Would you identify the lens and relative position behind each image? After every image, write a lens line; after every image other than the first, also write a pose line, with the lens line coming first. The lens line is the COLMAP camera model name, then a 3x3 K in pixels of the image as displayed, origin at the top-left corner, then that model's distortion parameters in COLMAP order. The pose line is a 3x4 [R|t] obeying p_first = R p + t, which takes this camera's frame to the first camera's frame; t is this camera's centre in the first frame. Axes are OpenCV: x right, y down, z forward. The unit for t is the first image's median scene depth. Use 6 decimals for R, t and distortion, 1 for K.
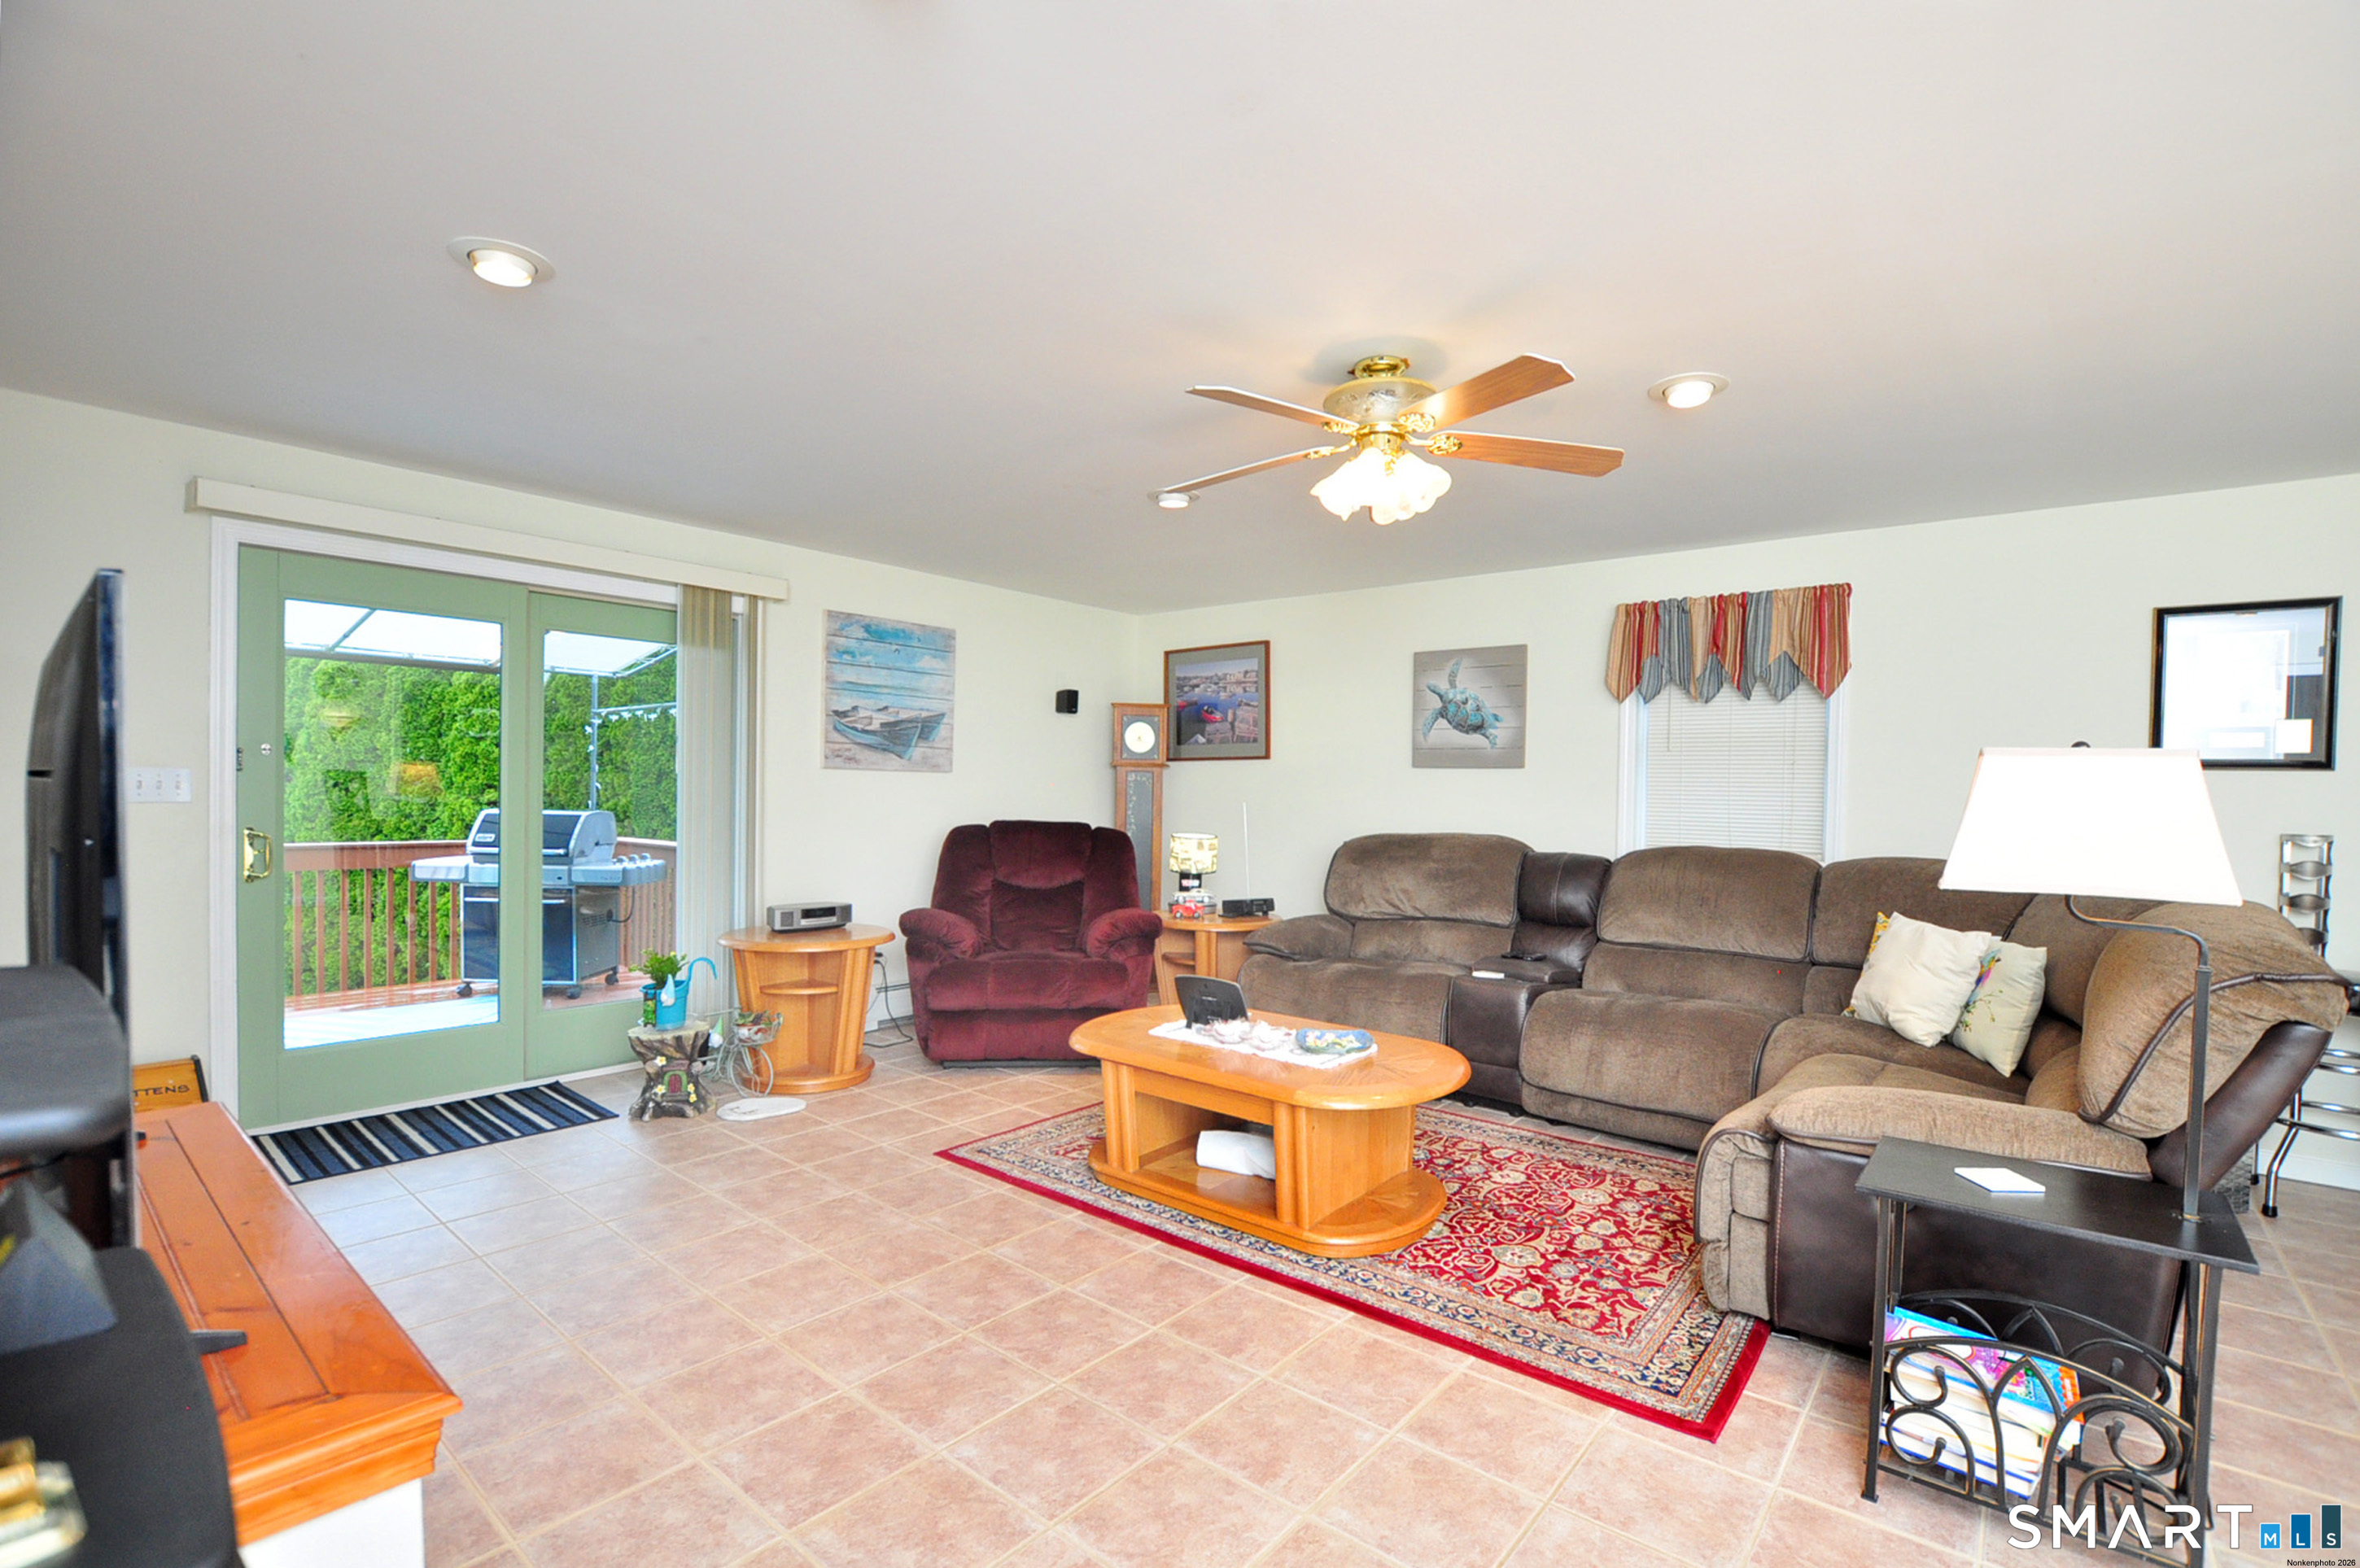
lens RADIAL K [[1057.8, 0, 1193.3], [0, 1057.8, 790.0], [0, 0, 1]] dist [-0.028066, 0.000959]
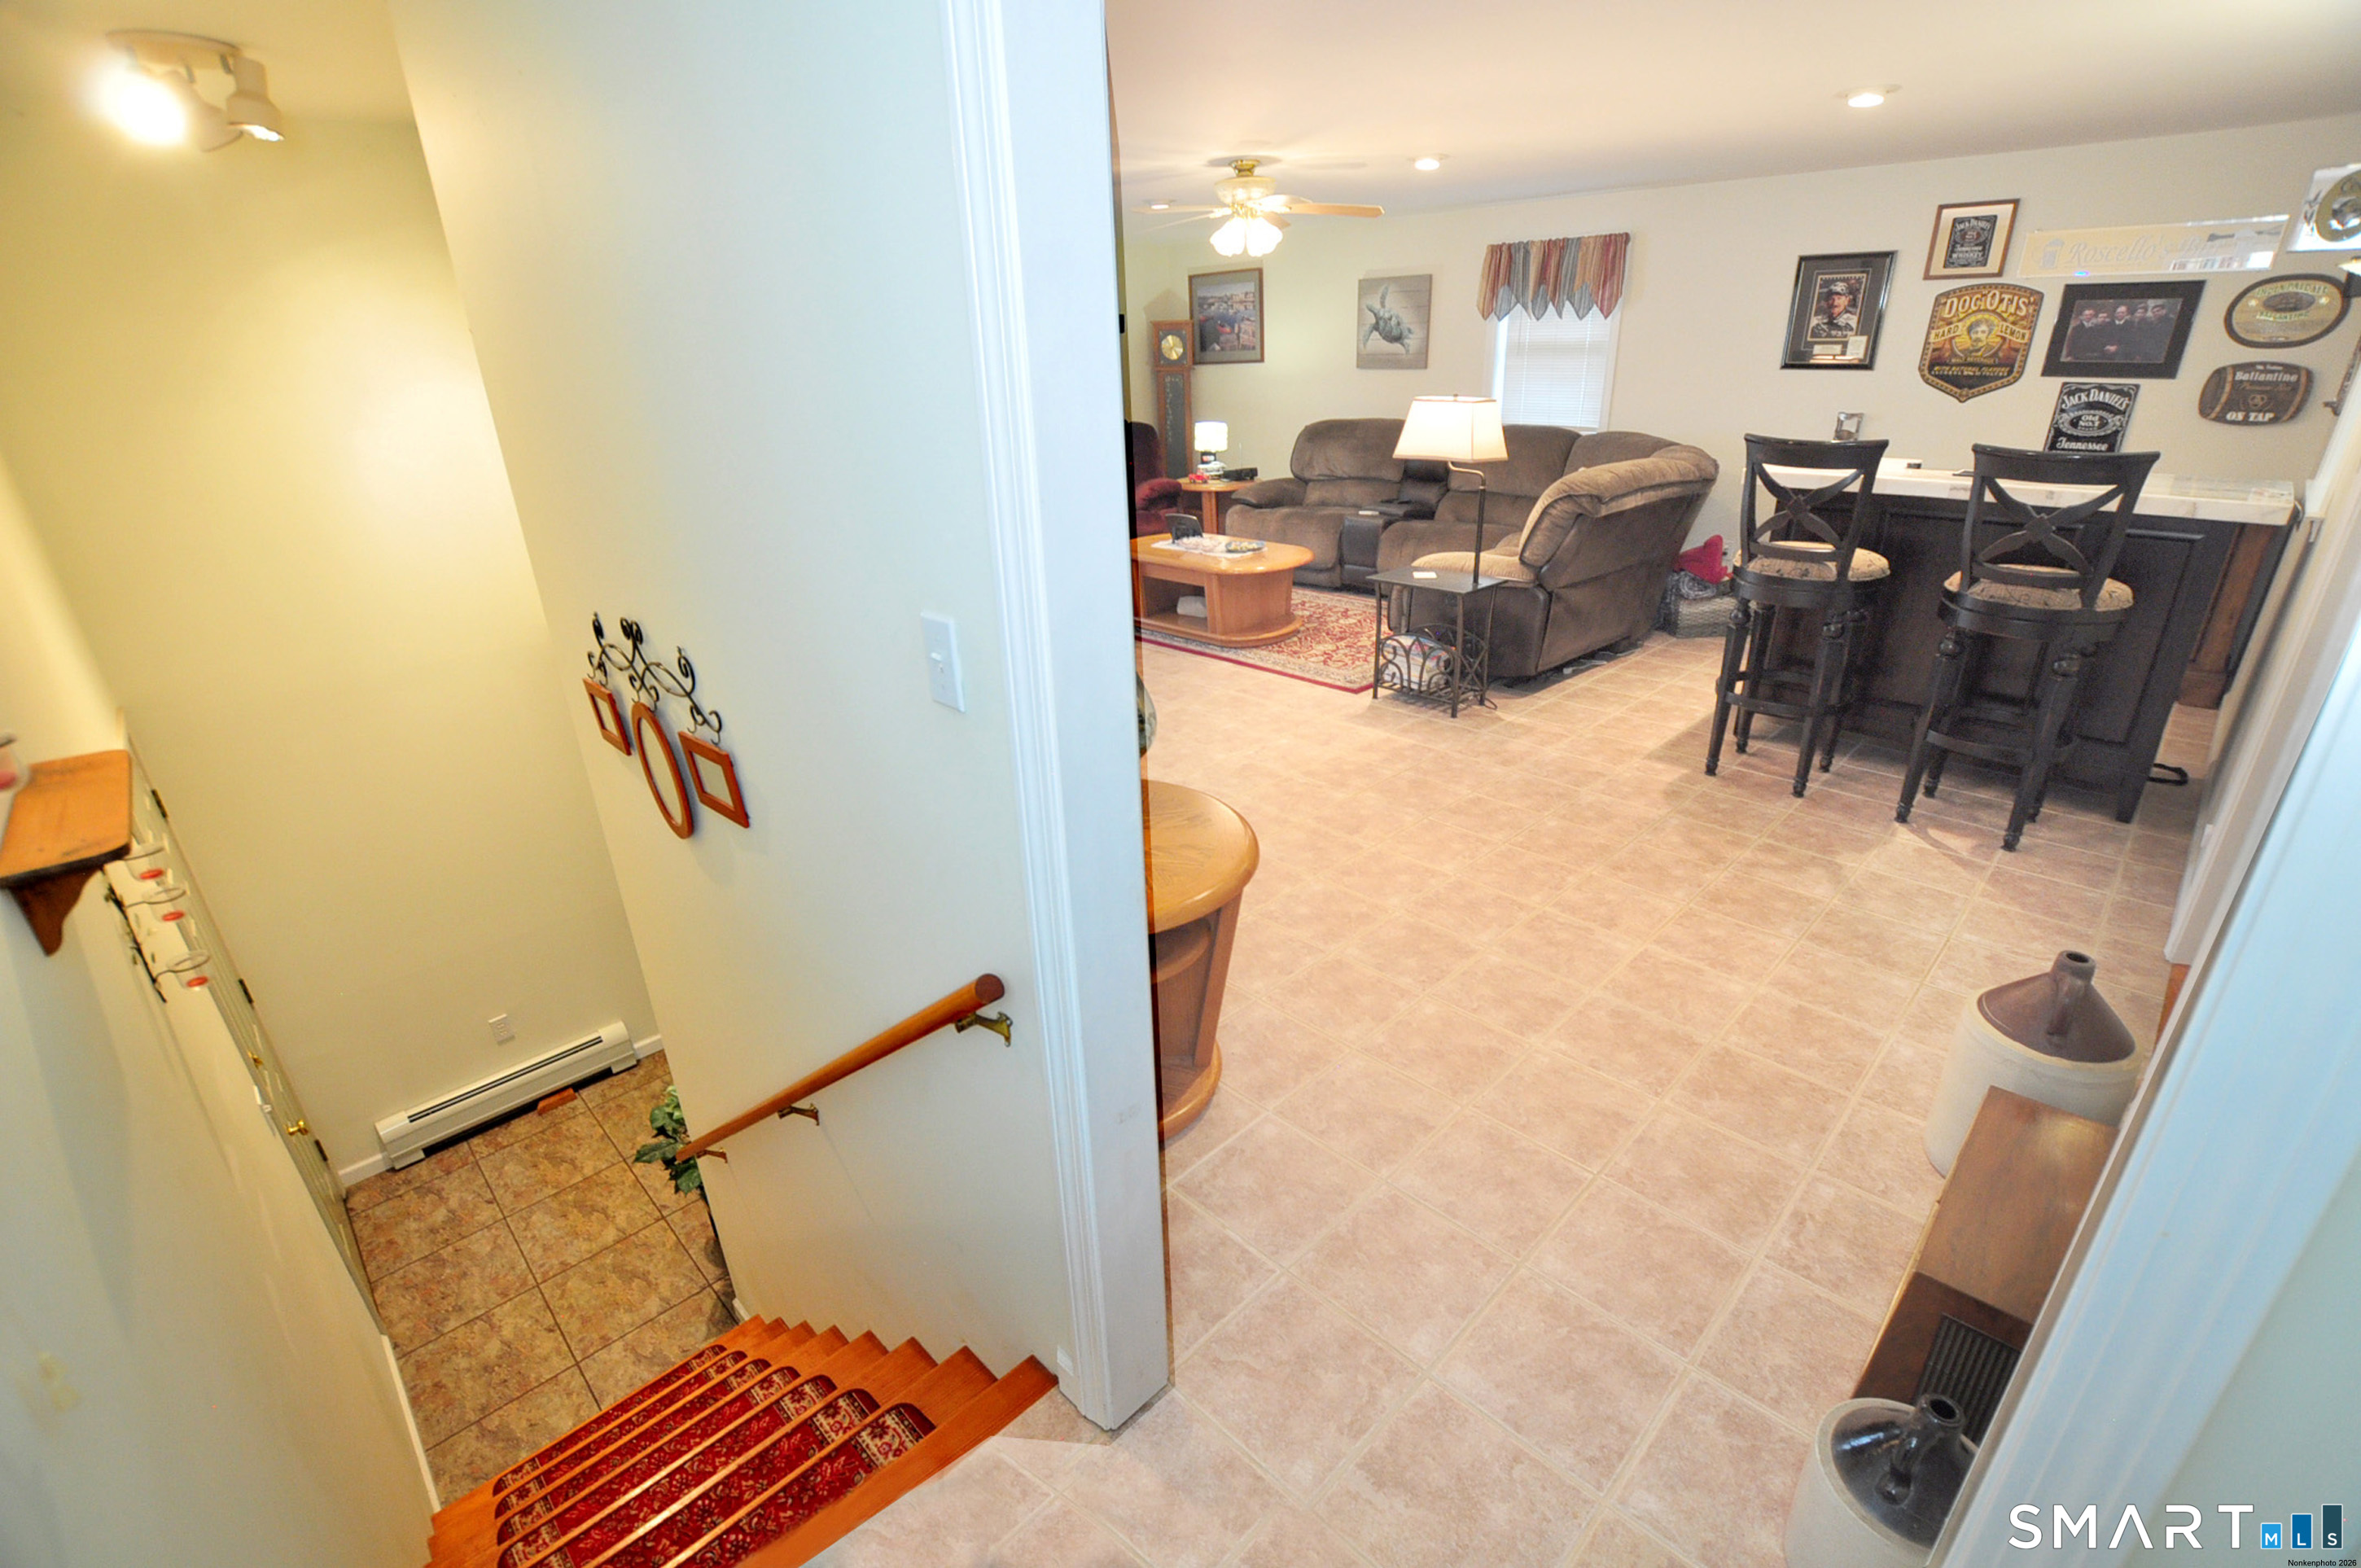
lens RADIAL K [[1036.5, 0, 1171.9], [0, 1036.5, 788.5], [0, 0, 1]] dist [-0.037439, 0.007469]
pose [[0.992287, 0.004116, -0.123896, 0.142348], [0.044632, 0.920560, 0.388042, -0.051497], [0.115651, -0.390579, 0.913276, -0.525087]]
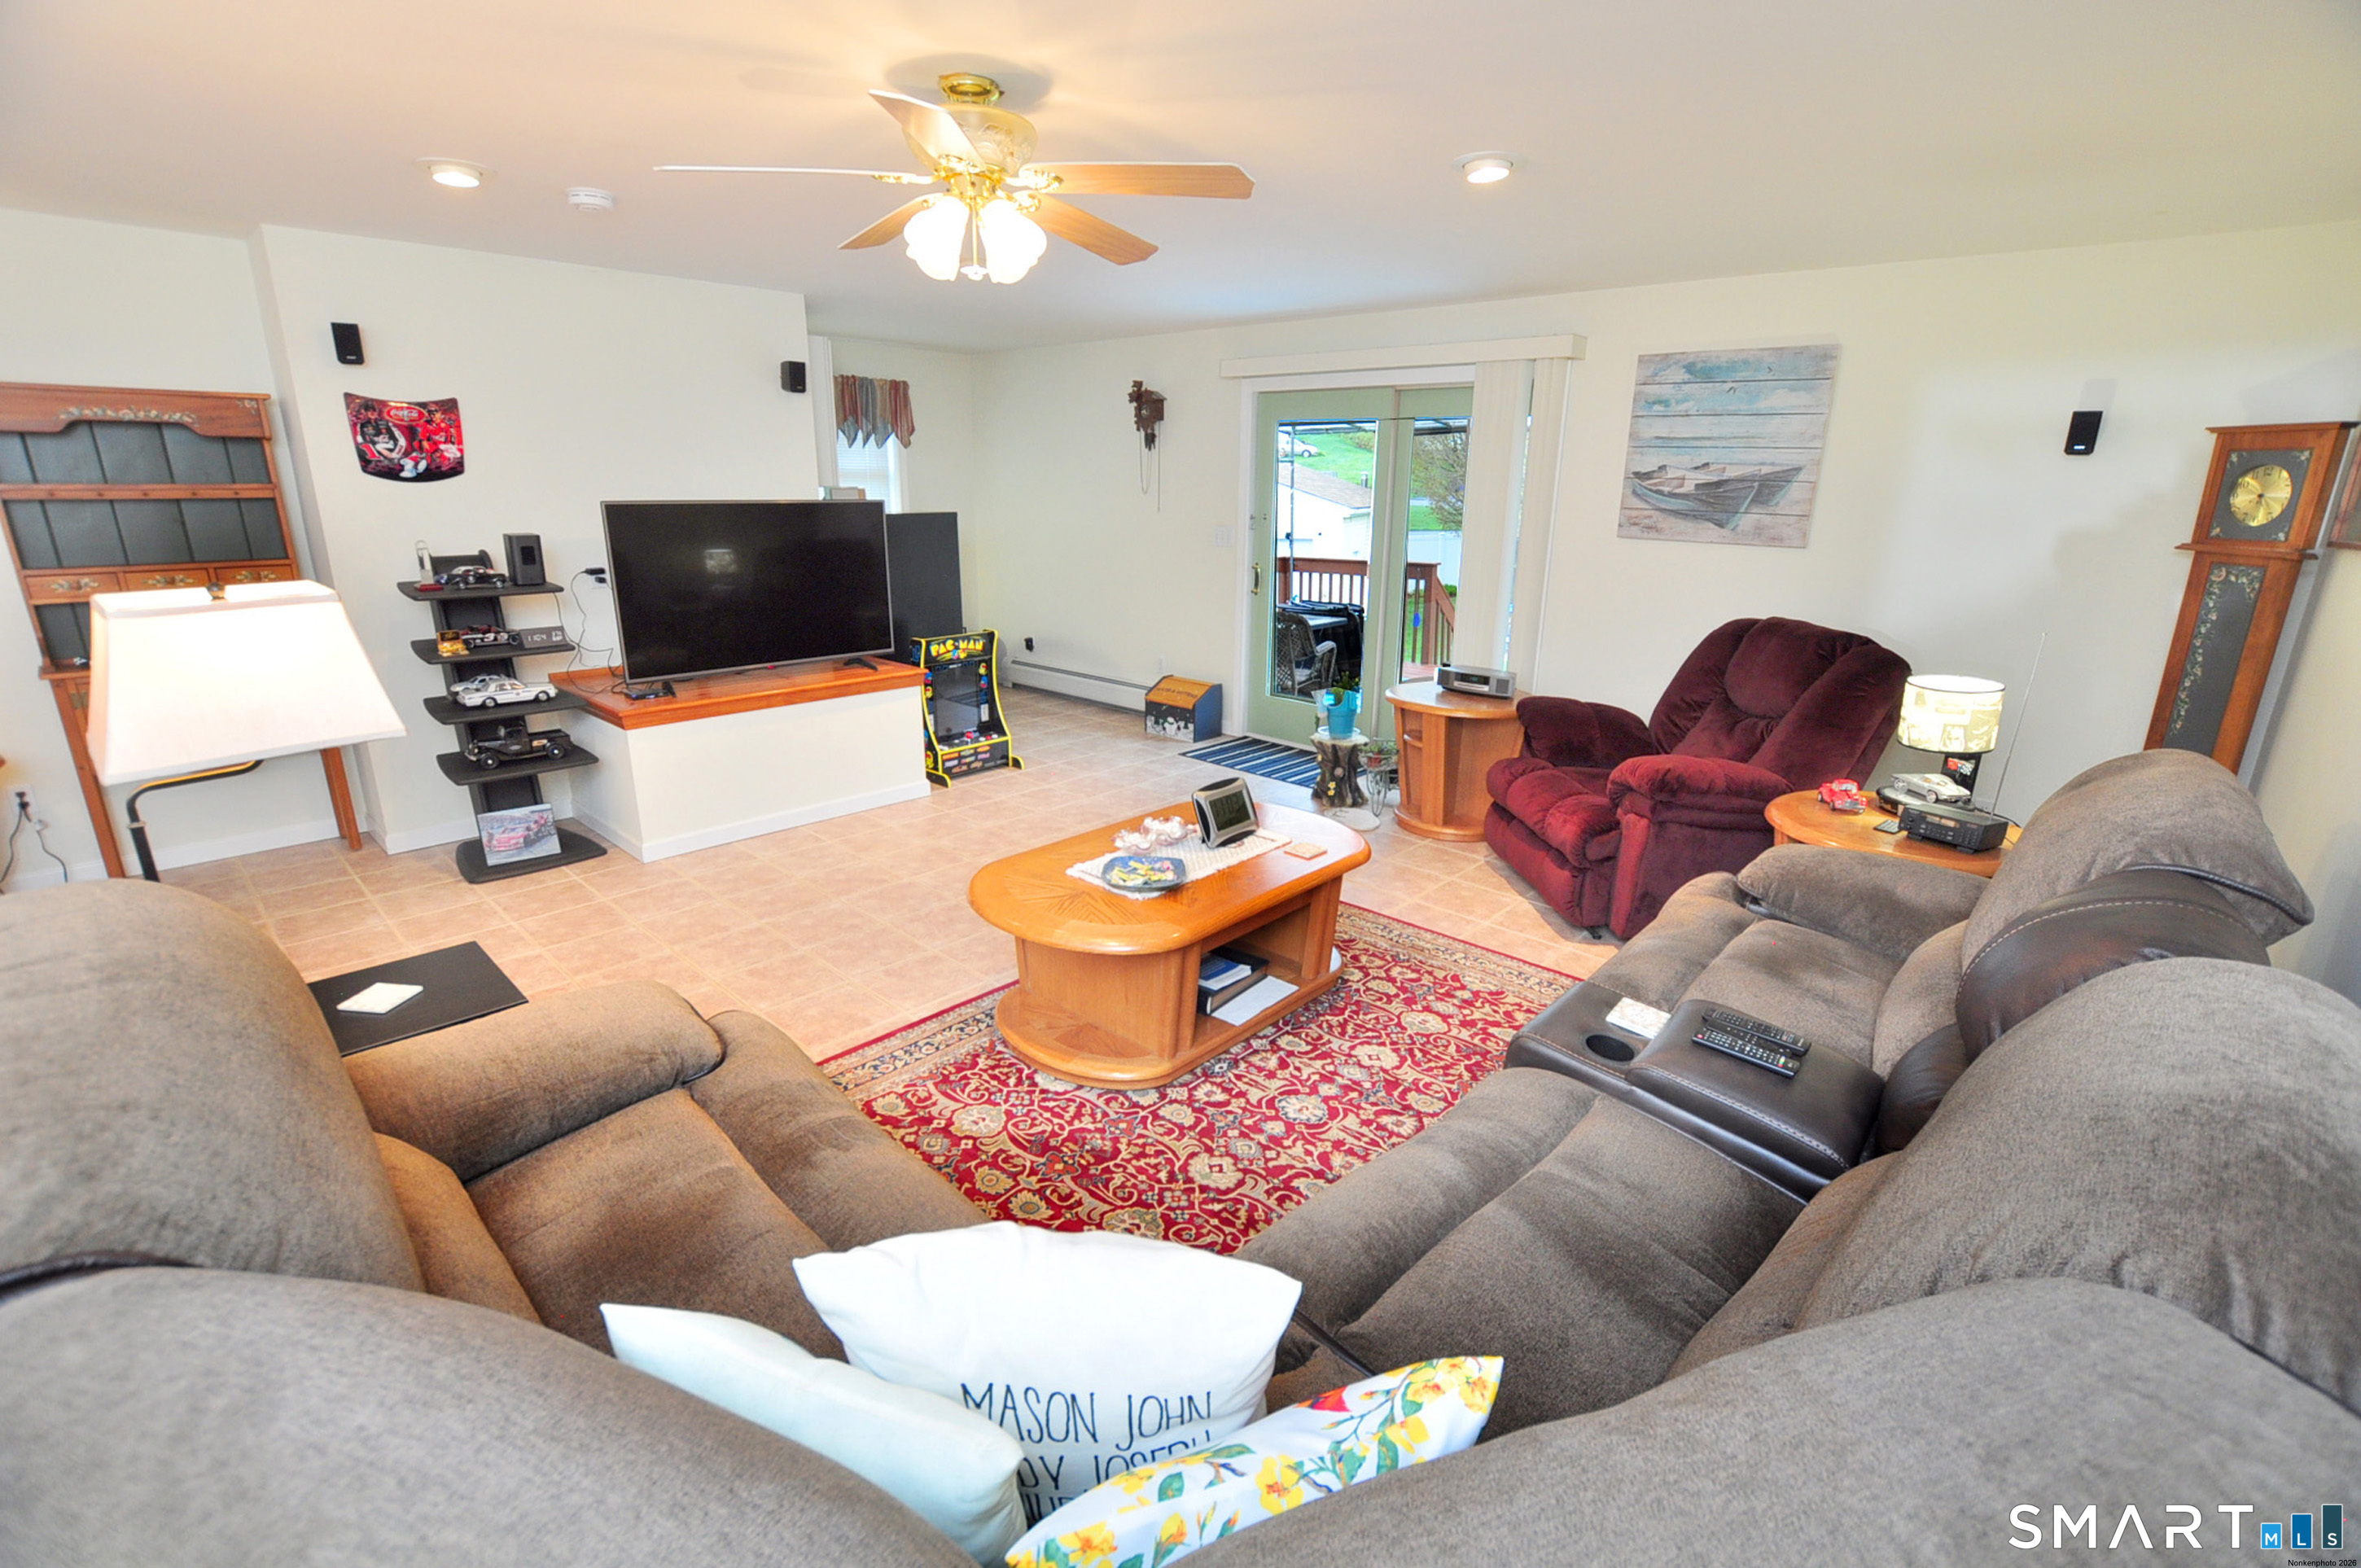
lens RADIAL K [[1058.3, 0, 1193.8], [0, 1058.3, 790.0], [0, 0, 1]] dist [-0.028066, 0.000959]
pose [[-0.060685, 0.269182, -0.961176, 0.601386], [-0.012964, 0.962657, 0.270415, -0.050534], [0.998073, 0.028870, -0.054929, 0.663663]]
